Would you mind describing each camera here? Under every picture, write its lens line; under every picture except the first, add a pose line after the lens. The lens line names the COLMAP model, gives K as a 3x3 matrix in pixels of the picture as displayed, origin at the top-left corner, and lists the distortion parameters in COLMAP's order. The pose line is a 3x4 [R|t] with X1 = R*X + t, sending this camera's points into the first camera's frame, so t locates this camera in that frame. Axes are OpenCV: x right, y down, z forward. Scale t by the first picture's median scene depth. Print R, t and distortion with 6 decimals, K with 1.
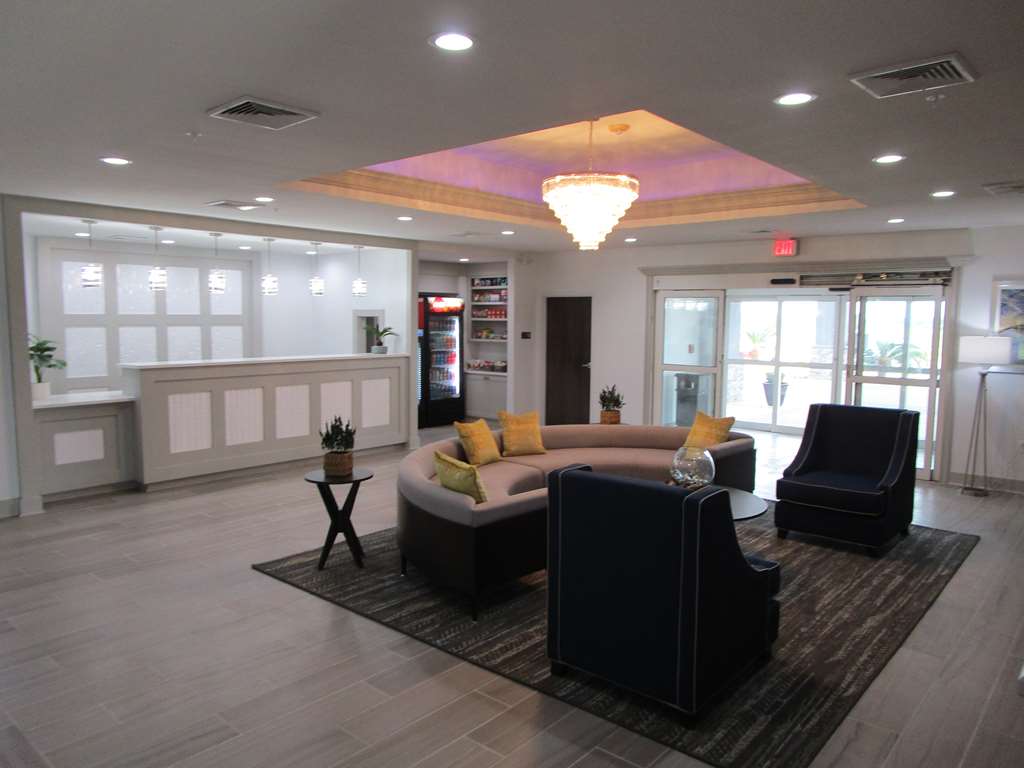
lens RADIAL K [[732.4, 0, 512.0], [0, 732.4, 384.0], [0, 0, 1]] dist [-0.026067, 0.011112]
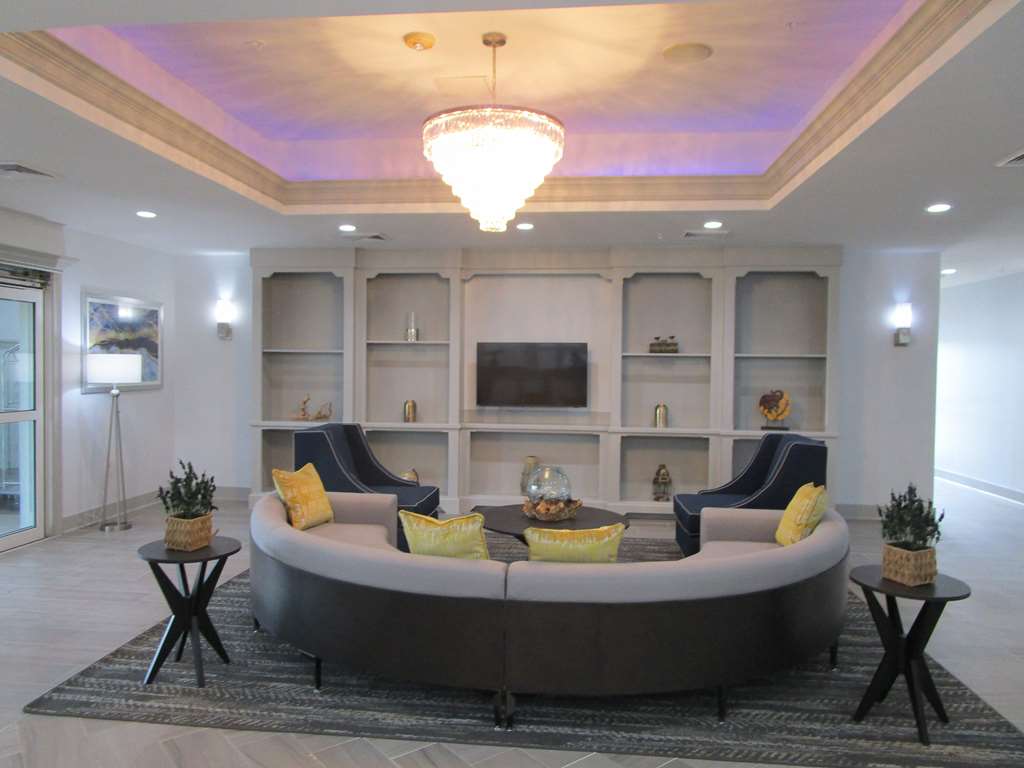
lens RADIAL K [[732.4, 0, 512.0], [0, 732.4, 384.0], [0, 0, 1]] dist [-0.026067, 0.011112]
pose [[-0.569919, -0.033167, 0.821031, -0.369740], [0.056915, 0.995192, 0.079711, -0.070902], [-0.819727, 0.092157, -0.565291, 1.094541]]
